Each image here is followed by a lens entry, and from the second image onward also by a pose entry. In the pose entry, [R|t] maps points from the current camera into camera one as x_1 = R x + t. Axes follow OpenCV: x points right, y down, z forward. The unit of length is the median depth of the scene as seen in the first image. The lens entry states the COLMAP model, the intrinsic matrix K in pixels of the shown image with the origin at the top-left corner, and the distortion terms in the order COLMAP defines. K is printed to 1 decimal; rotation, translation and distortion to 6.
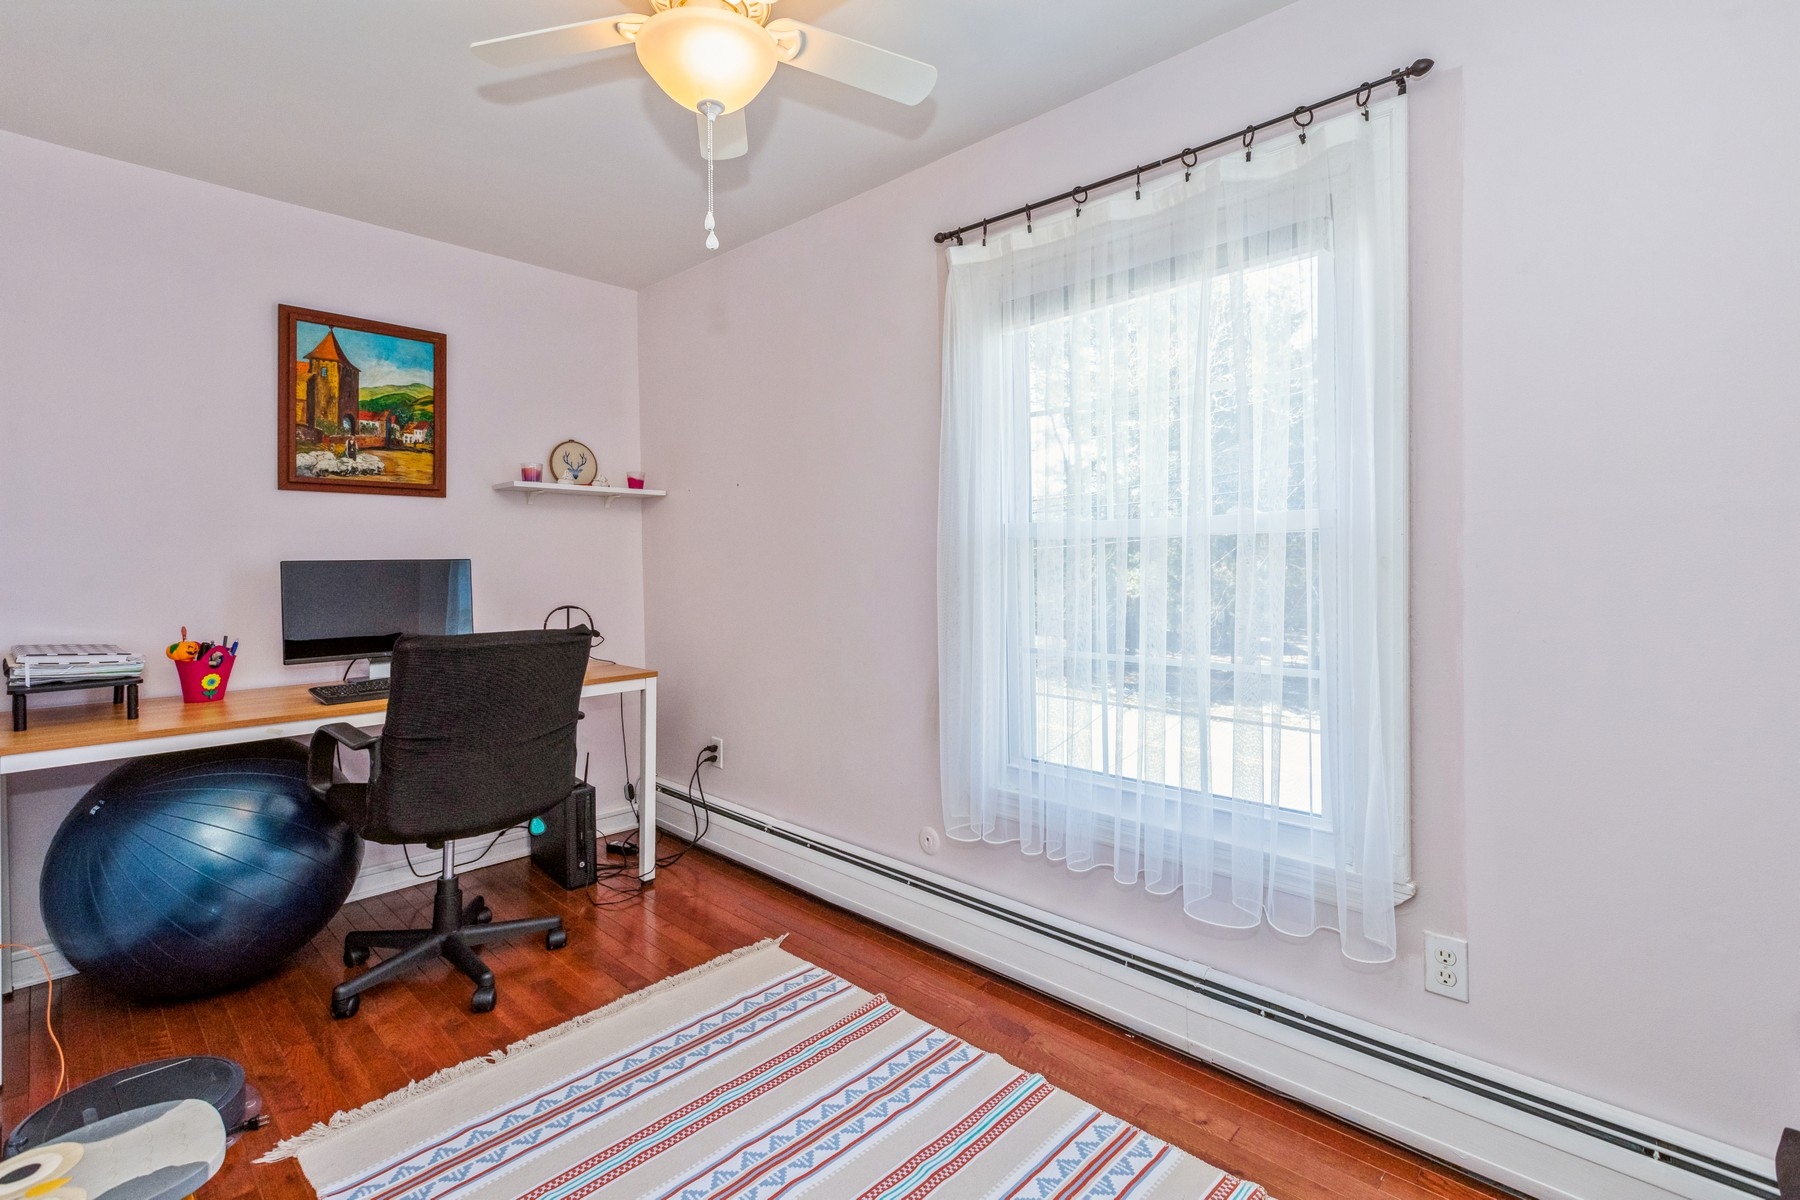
lens RADIAL K [[824.4, 0, 898.5], [0, 824.4, 555.7], [0, 0, 1]] dist [0.001331, 0.000026]
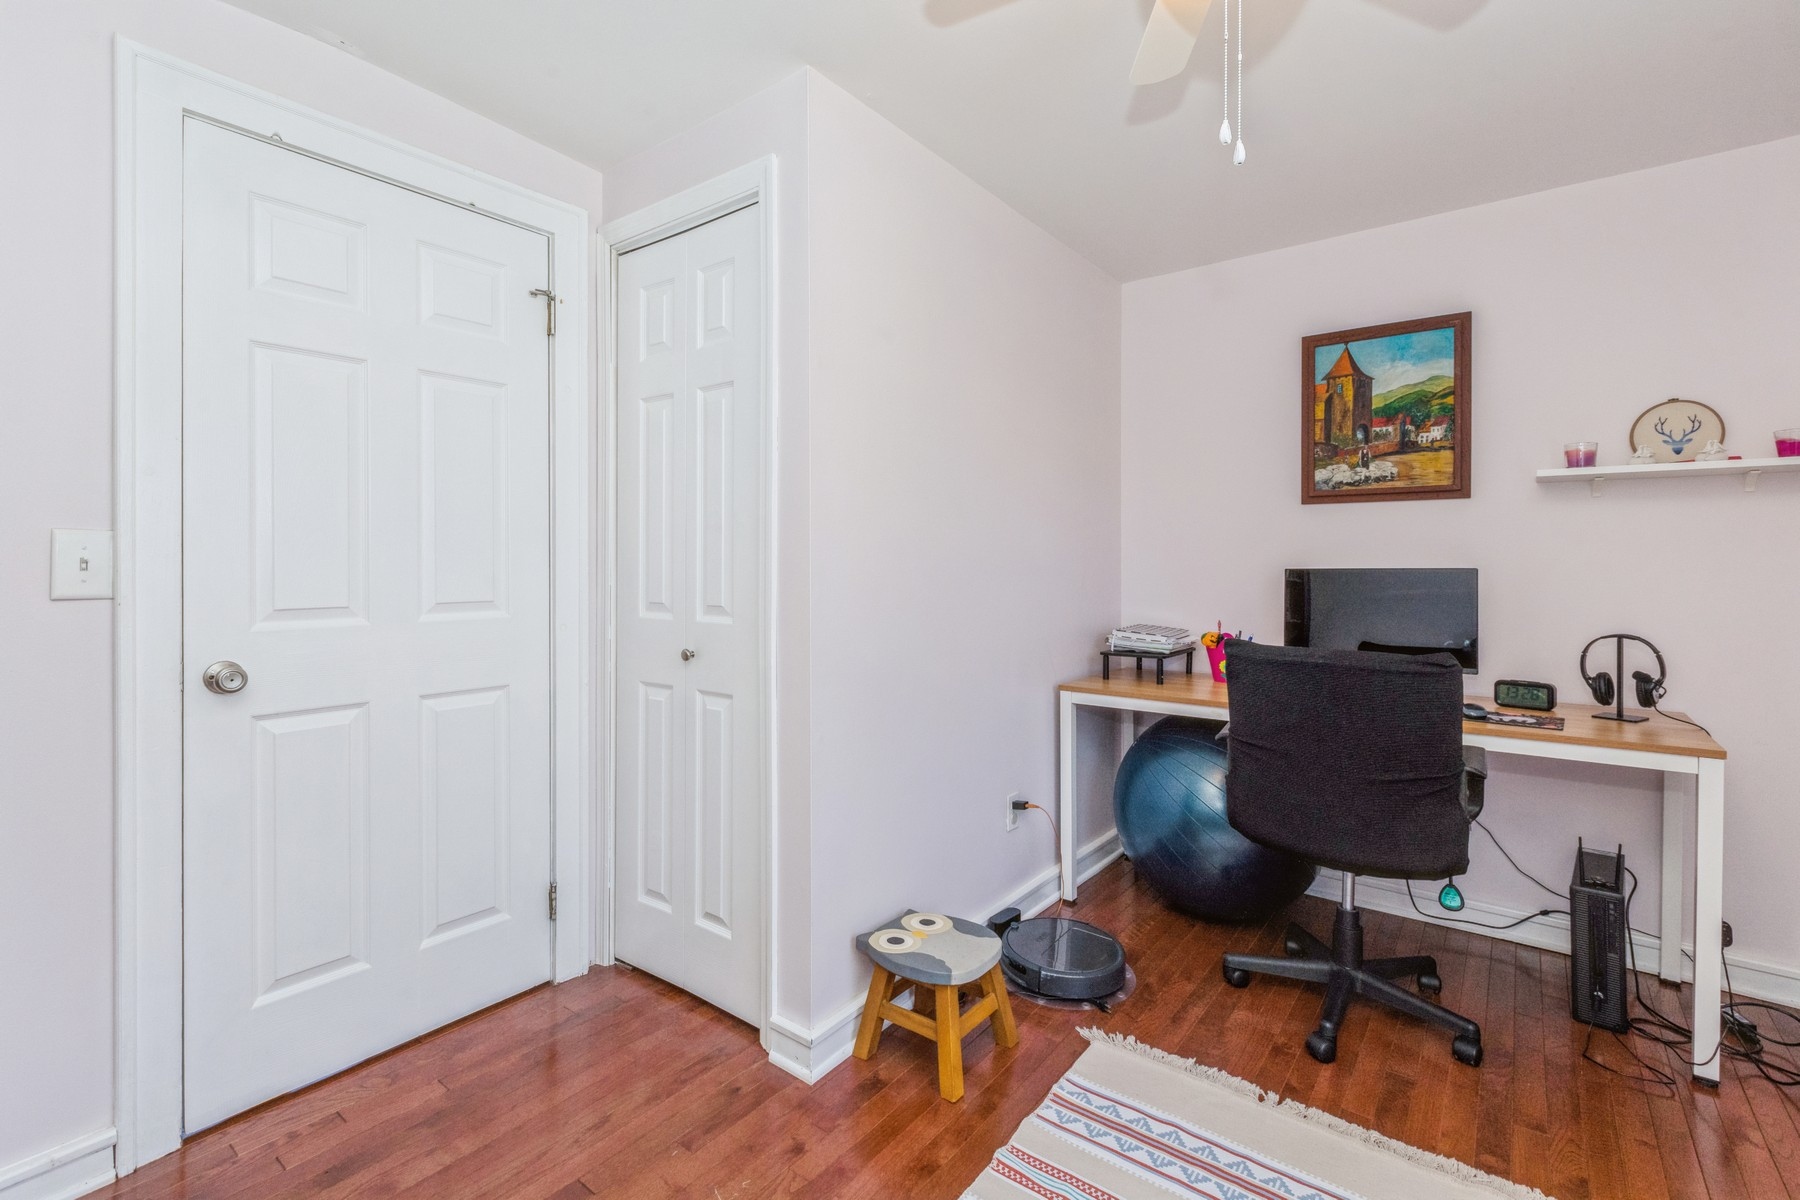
lens RADIAL K [[808.1, 0, 897.8], [0, 808.1, 563.3], [0, 0, 1]] dist [0.000963, 0.000526]
pose [[0.097797, 0.001644, -0.995205, 0.264528], [-0.000959, 0.999998, 0.001558, -0.001990], [0.995206, 0.000802, 0.097798, 0.334868]]
